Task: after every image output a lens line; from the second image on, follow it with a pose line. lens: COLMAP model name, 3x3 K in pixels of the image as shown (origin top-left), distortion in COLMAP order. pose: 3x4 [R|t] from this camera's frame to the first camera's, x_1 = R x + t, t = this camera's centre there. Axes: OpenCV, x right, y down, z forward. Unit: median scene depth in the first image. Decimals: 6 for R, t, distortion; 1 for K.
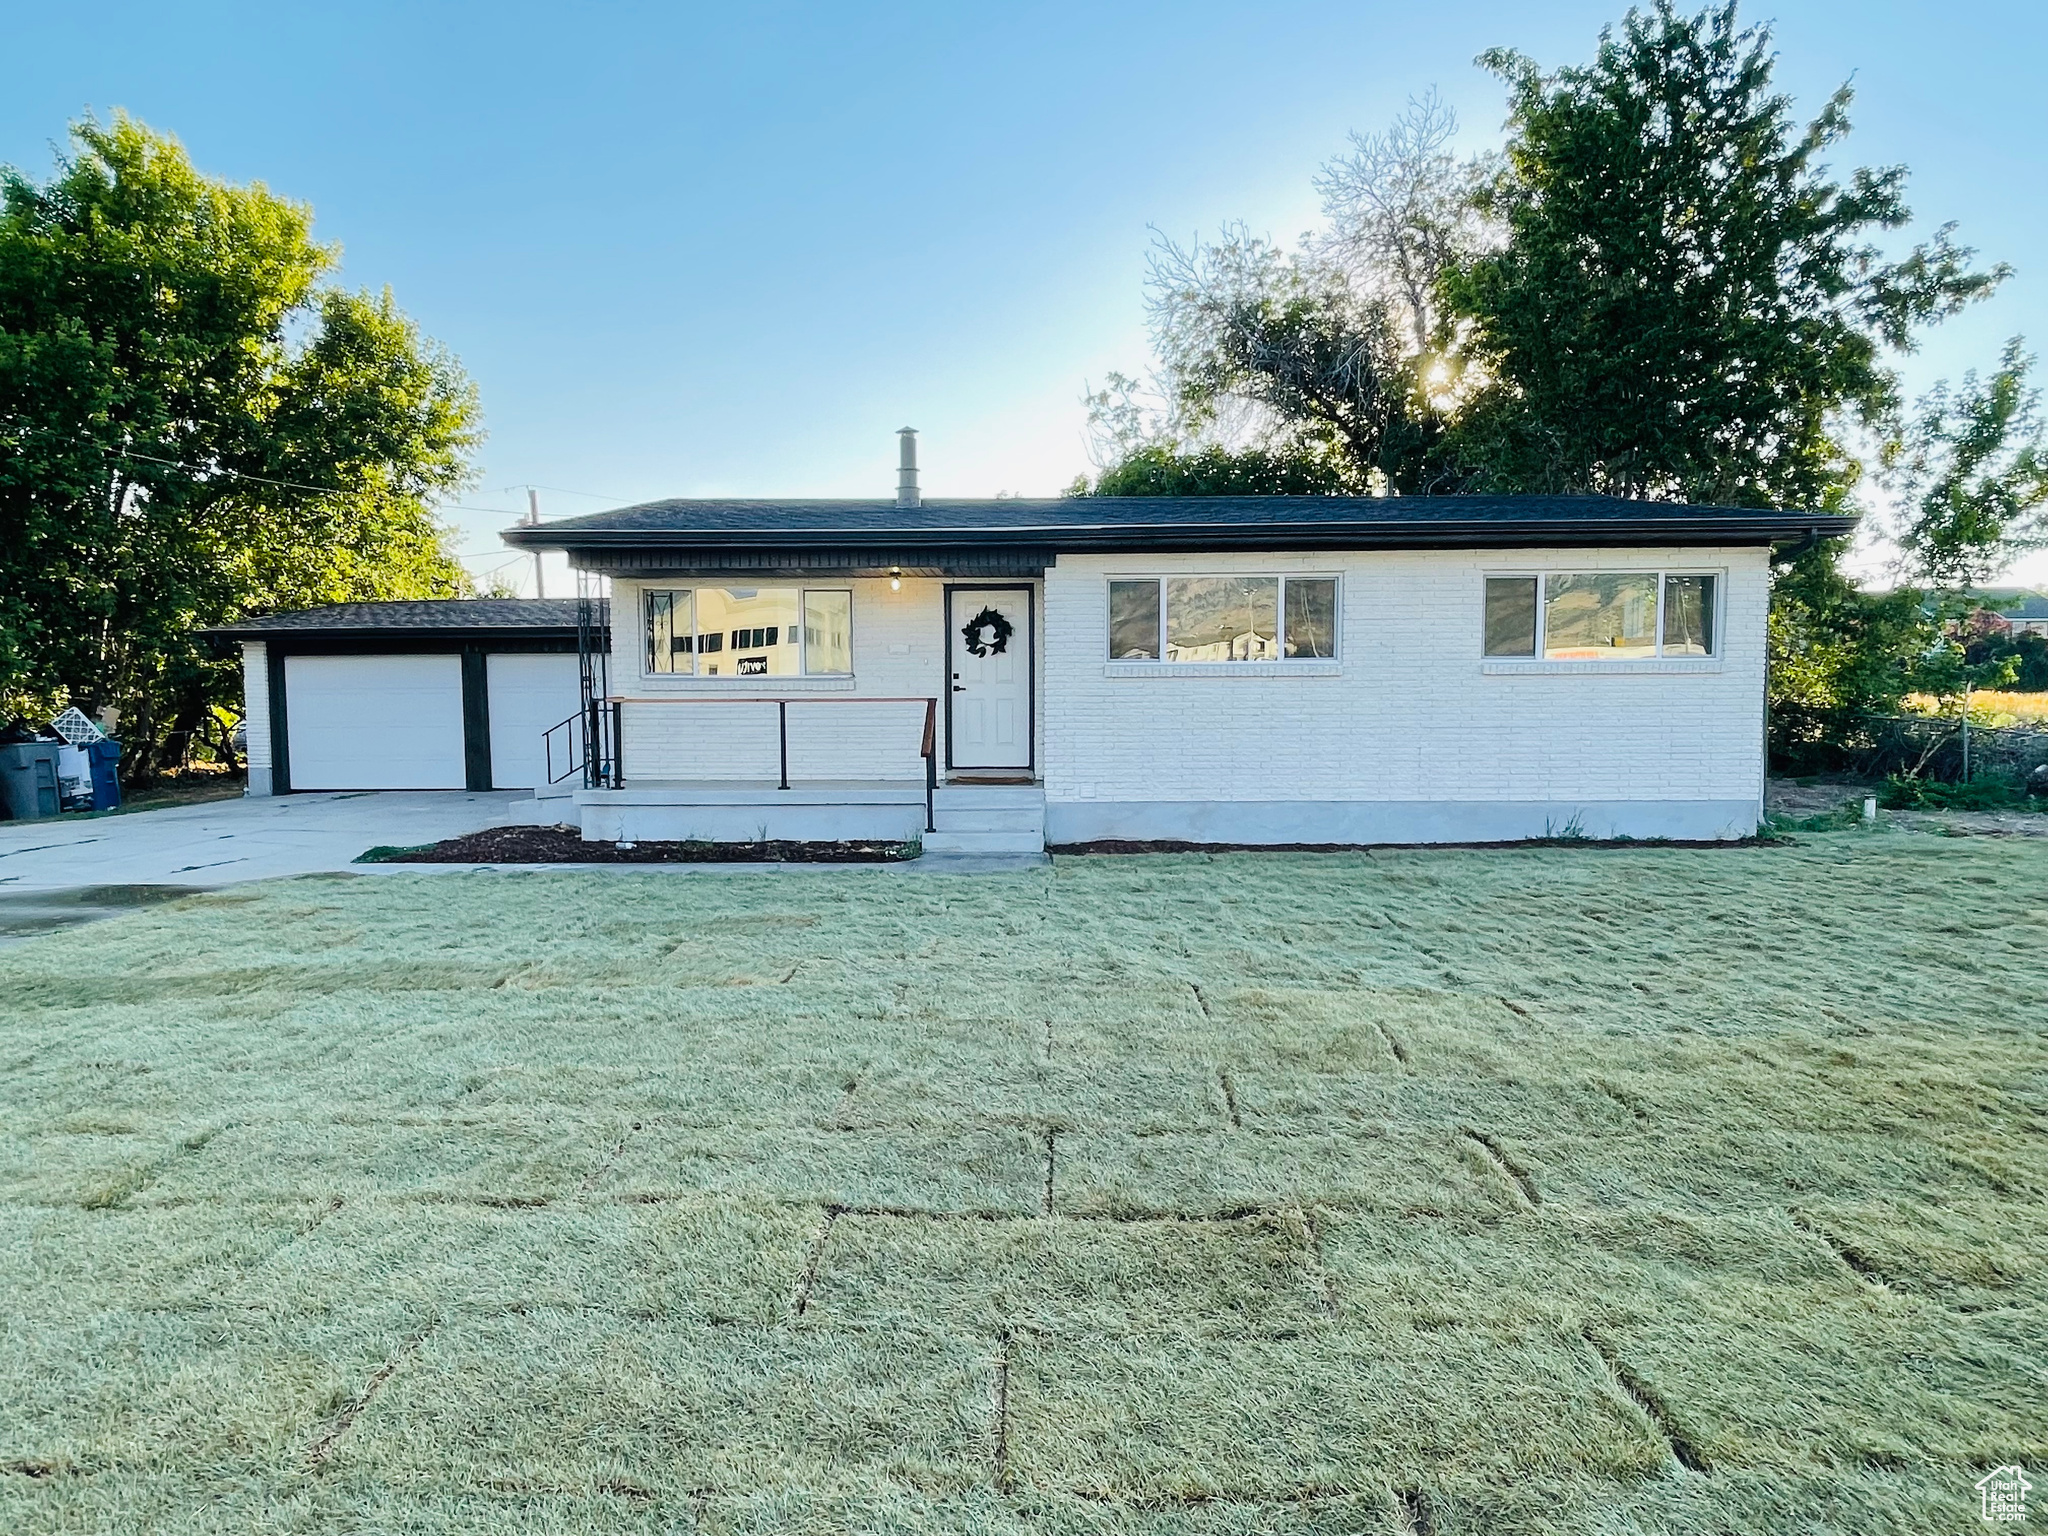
lens RADIAL K [[1217.8, 0, 1024.0], [0, 1217.8, 768.0], [0, 0, 1]] dist [-0.002084, -0.000761]
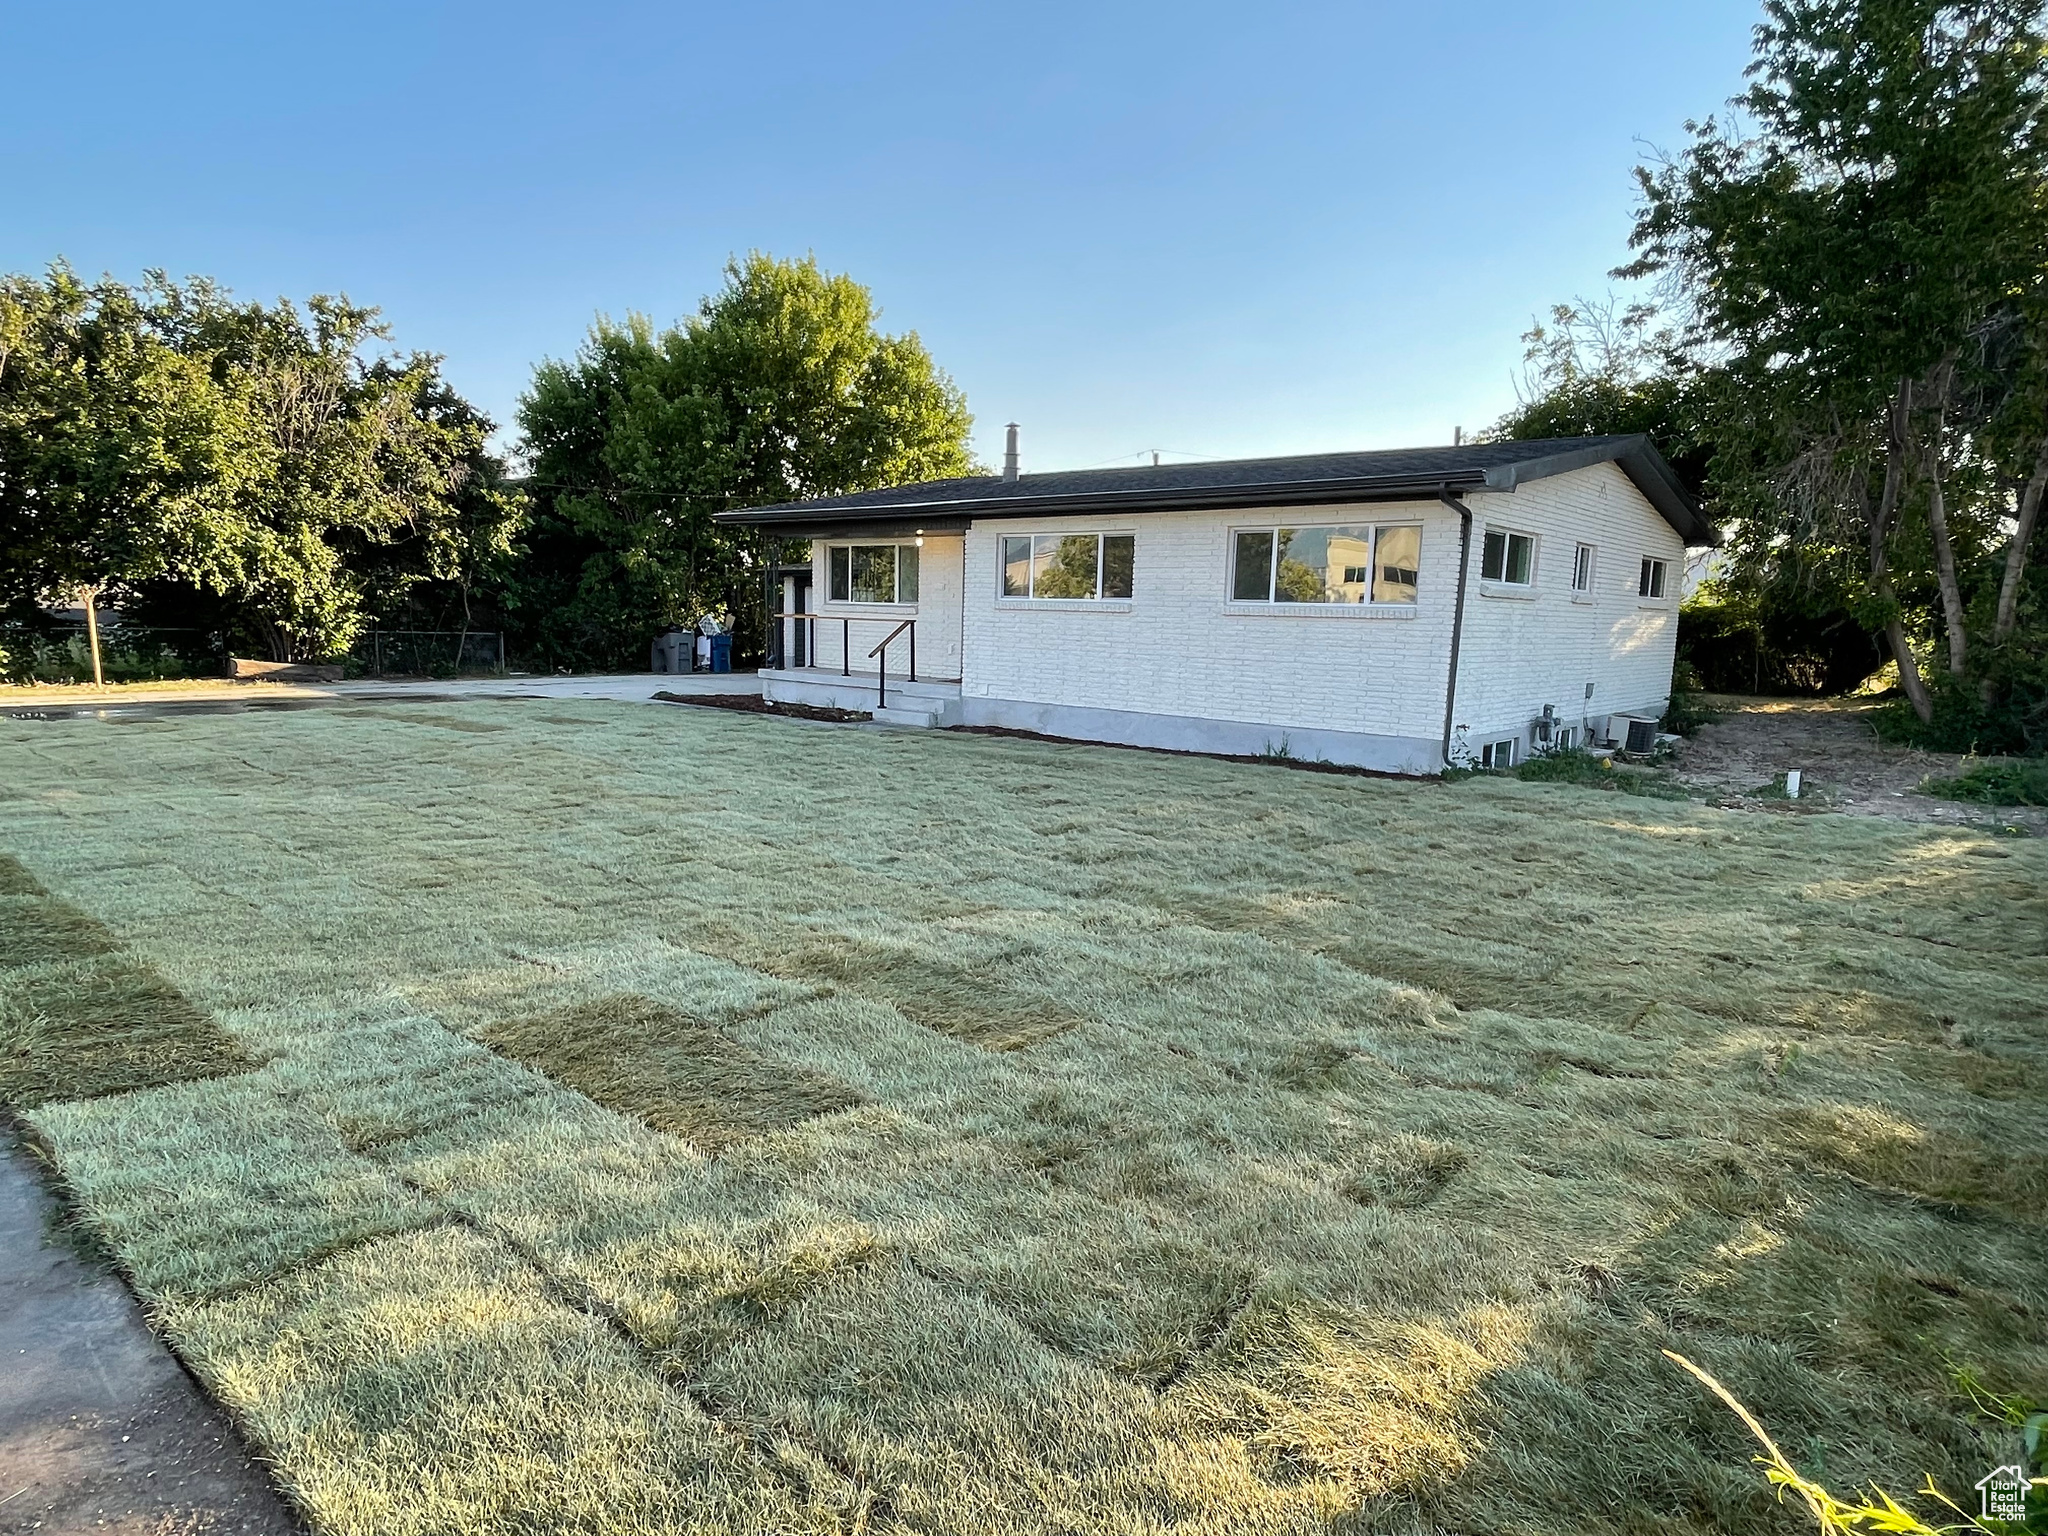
lens RADIAL K [[1217.0, 0, 1030.9], [0, 1217.0, 775.1], [0, 0, 1]] dist [-0.001241, -0.001857]
pose [[0.761654, 0.112187, -0.638199, 1.483856], [-0.075726, 0.993560, 0.084281, -0.008488], [0.643544, -0.015865, 0.765245, -0.063382]]
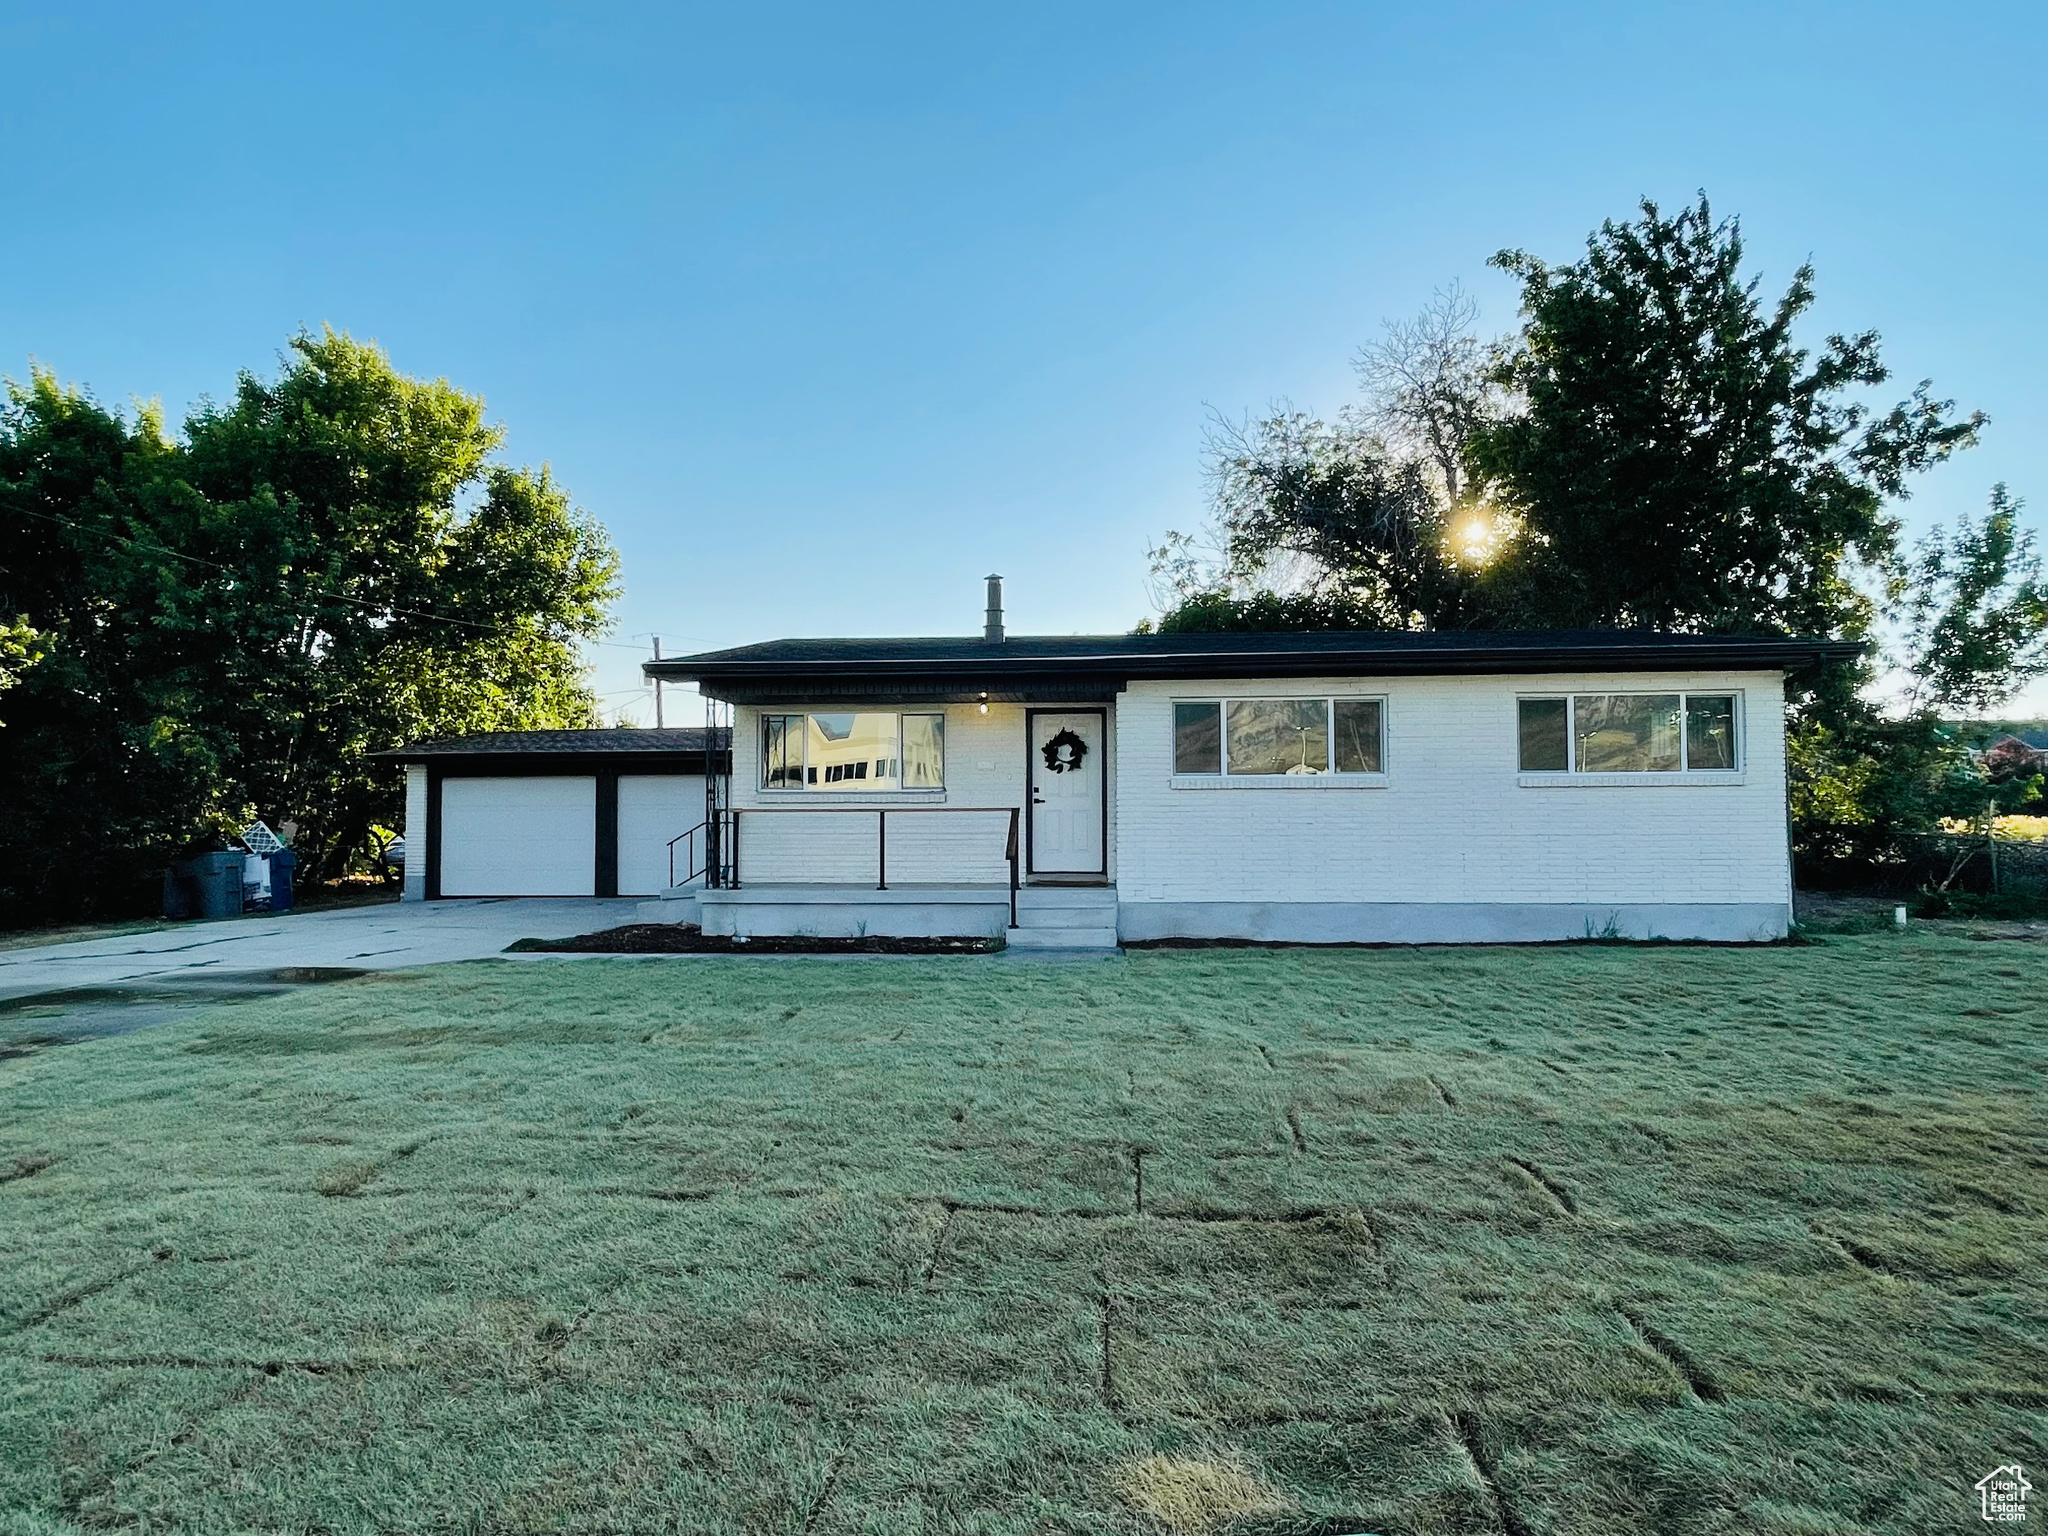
lens RADIAL K [[1145.4, 0, 1028.4], [0, 1145.4, 765.6], [0, 0, 1]] dist [-0.001795, 0.001343]
pose [[0.998643, -0.000829, -0.052079, -0.013975], [-0.005222, 0.993243, -0.115932, 0.038073], [0.051823, 0.116047, 0.991891, -0.065124]]
